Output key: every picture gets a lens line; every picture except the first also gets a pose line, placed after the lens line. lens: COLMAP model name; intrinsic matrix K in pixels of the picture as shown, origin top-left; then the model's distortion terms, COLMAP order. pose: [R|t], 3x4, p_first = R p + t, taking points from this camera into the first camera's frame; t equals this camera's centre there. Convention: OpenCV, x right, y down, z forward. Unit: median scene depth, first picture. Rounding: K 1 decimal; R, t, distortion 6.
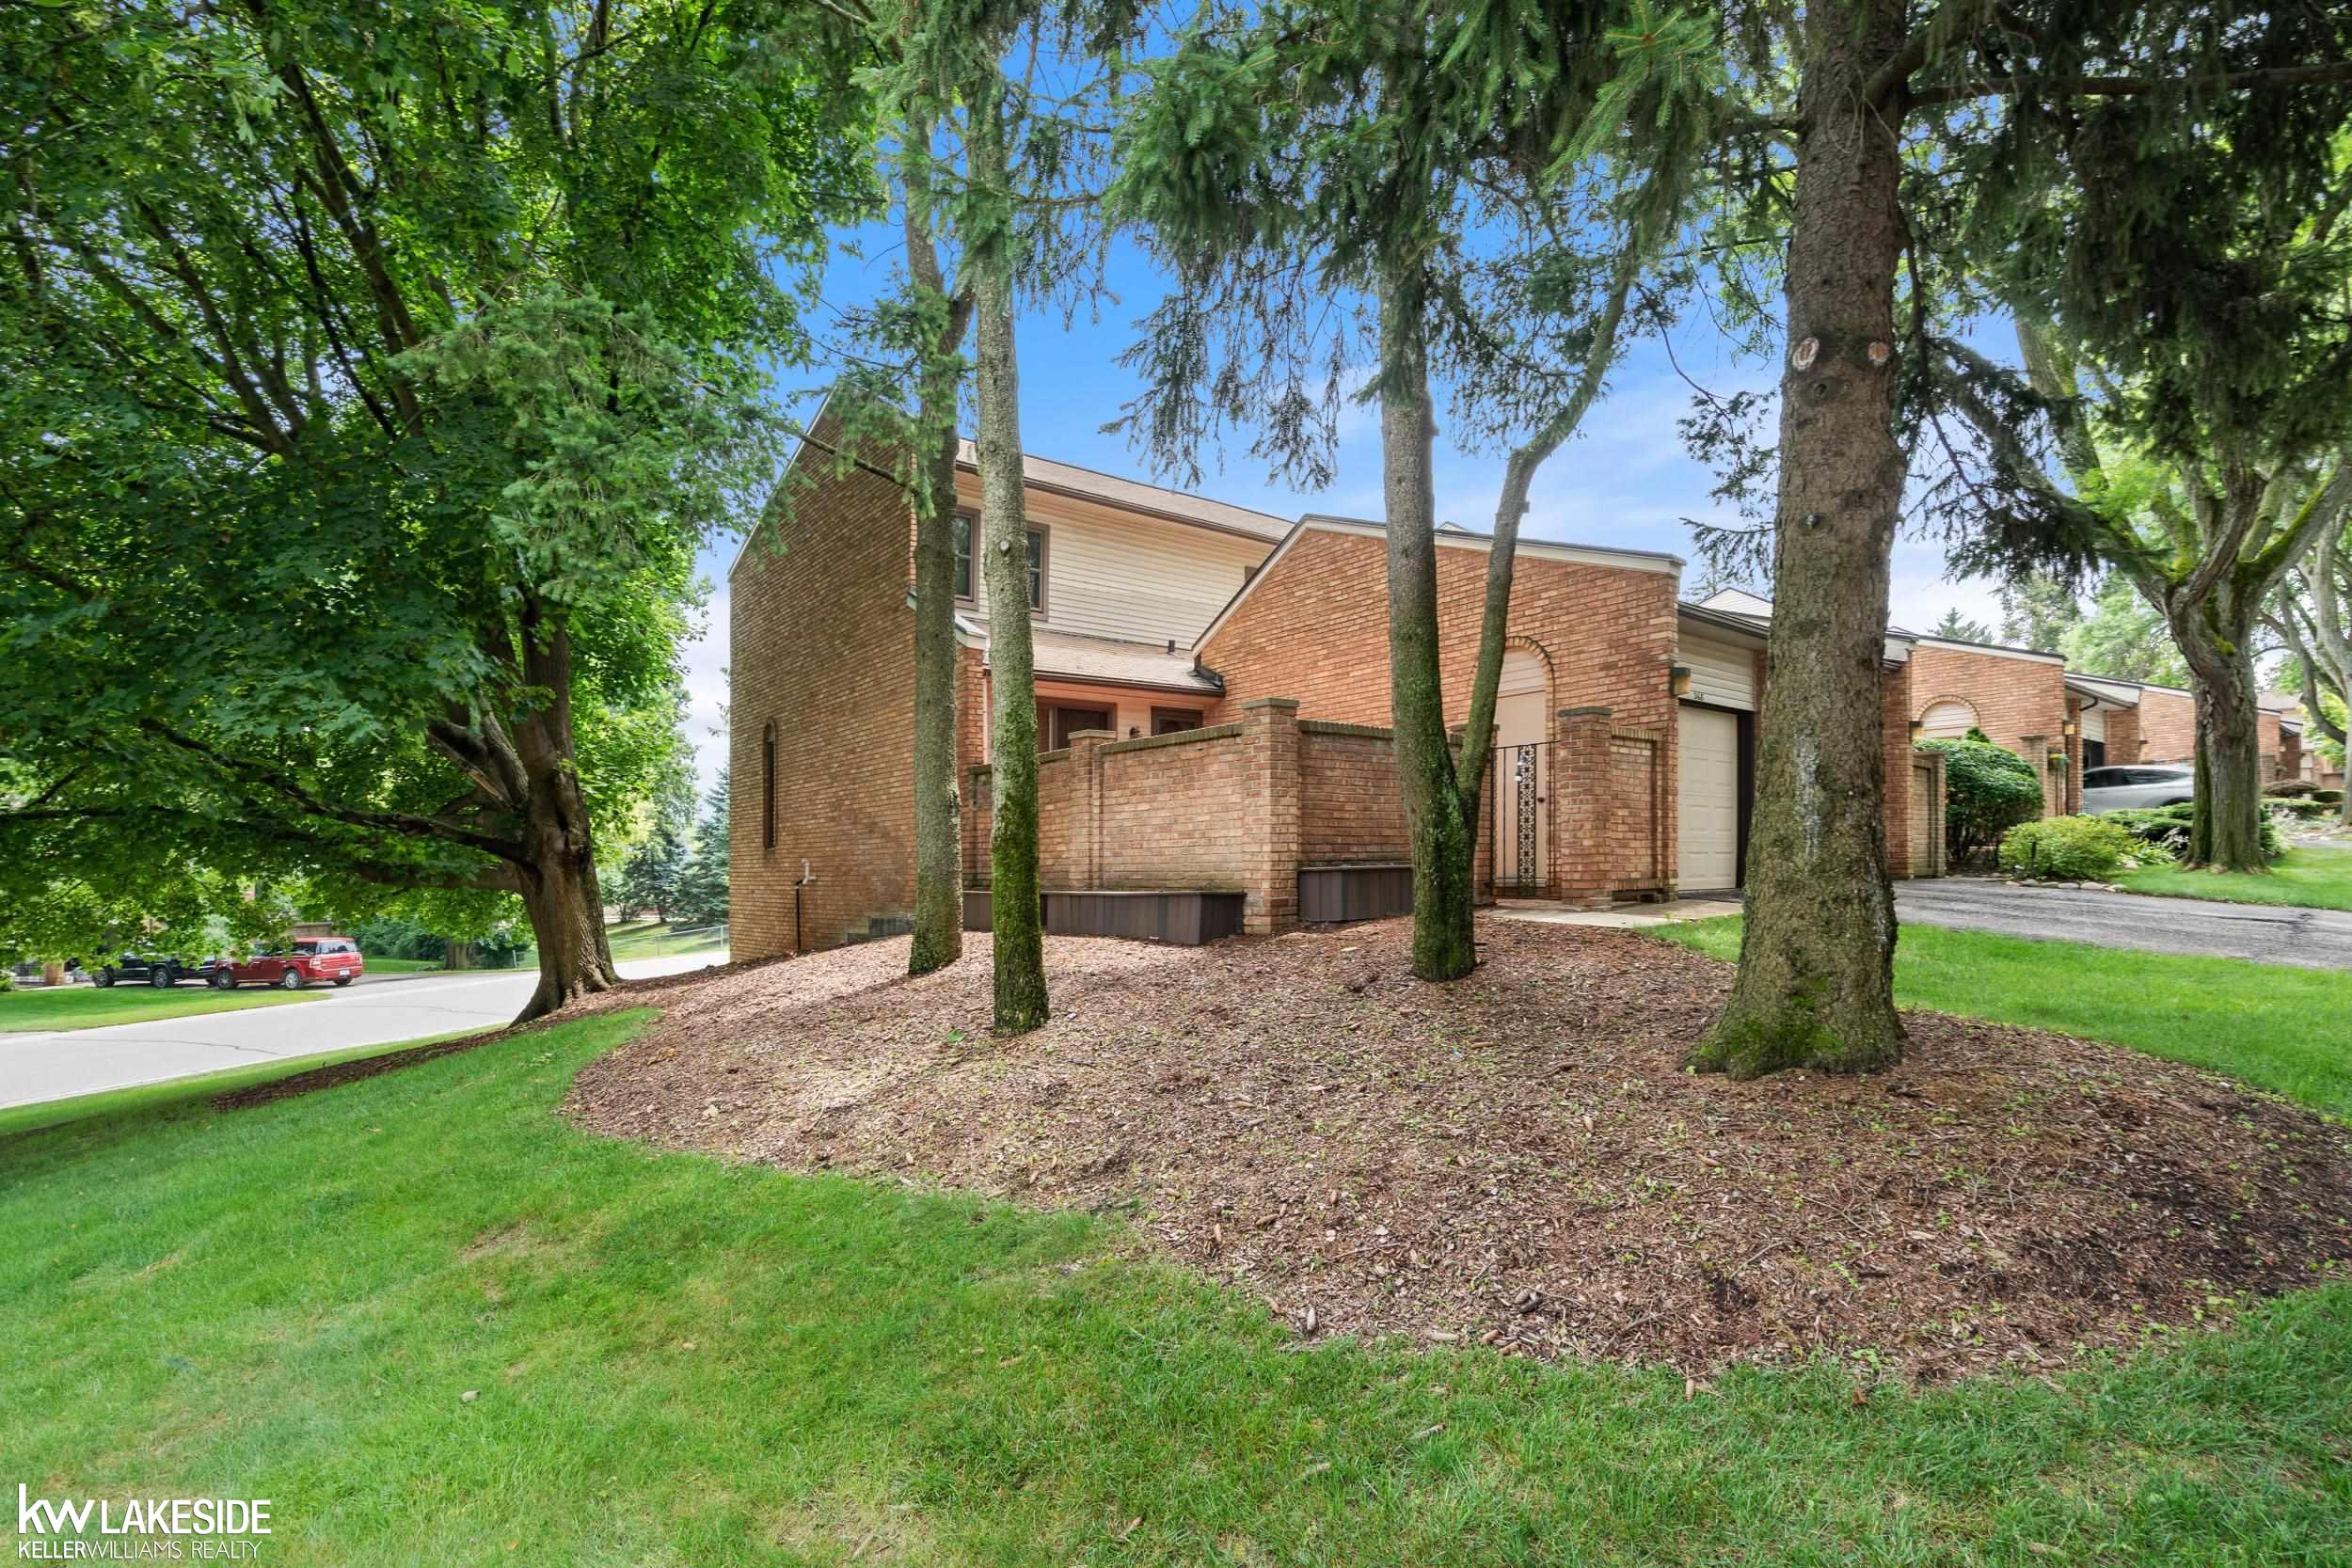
lens RADIAL K [[1068.2, 0, 1179.6], [0, 1068.2, 802.1], [0, 0, 1]] dist [-0.006983, 0.003708]
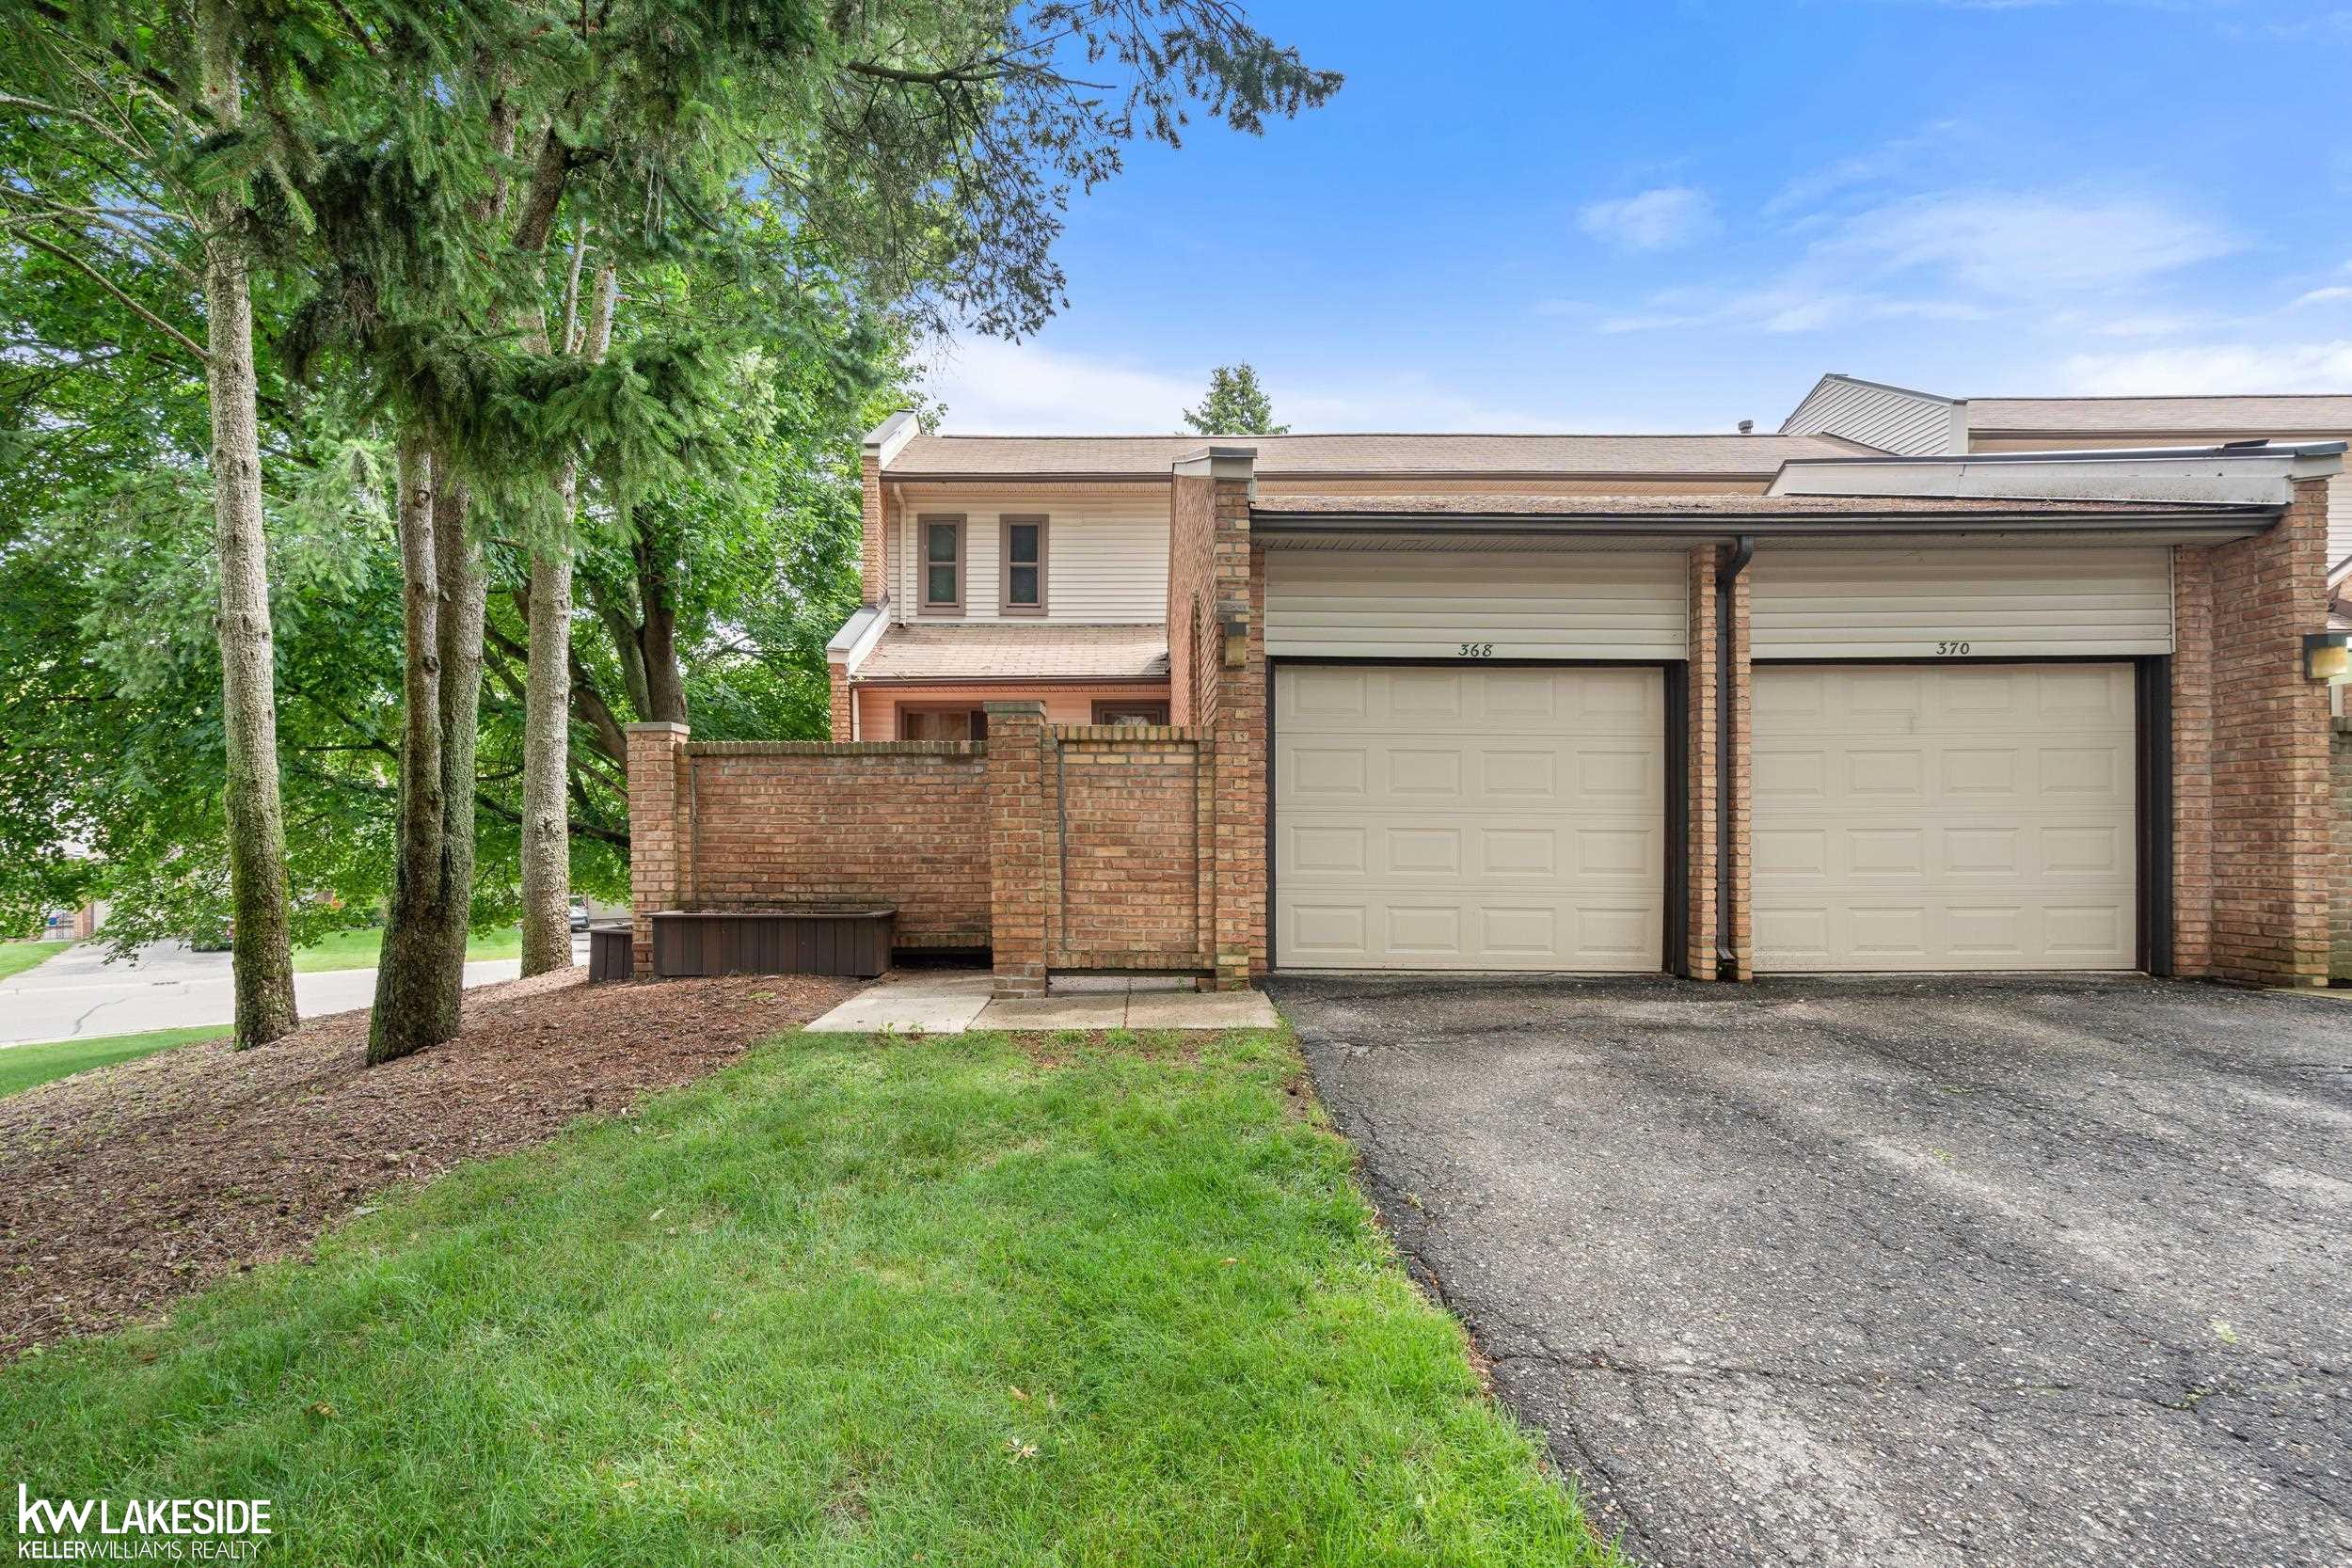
lens RADIAL K [[1068.2, 0, 1169.5], [0, 1068.2, 789.4], [0, 0, 1]] dist [-0.006983, 0.003708]
pose [[0.779731, -0.007927, -0.626064, 0.837047], [0.019246, 0.999751, 0.011312, -0.035049], [0.625819, -0.020870, 0.779689, 0.486273]]
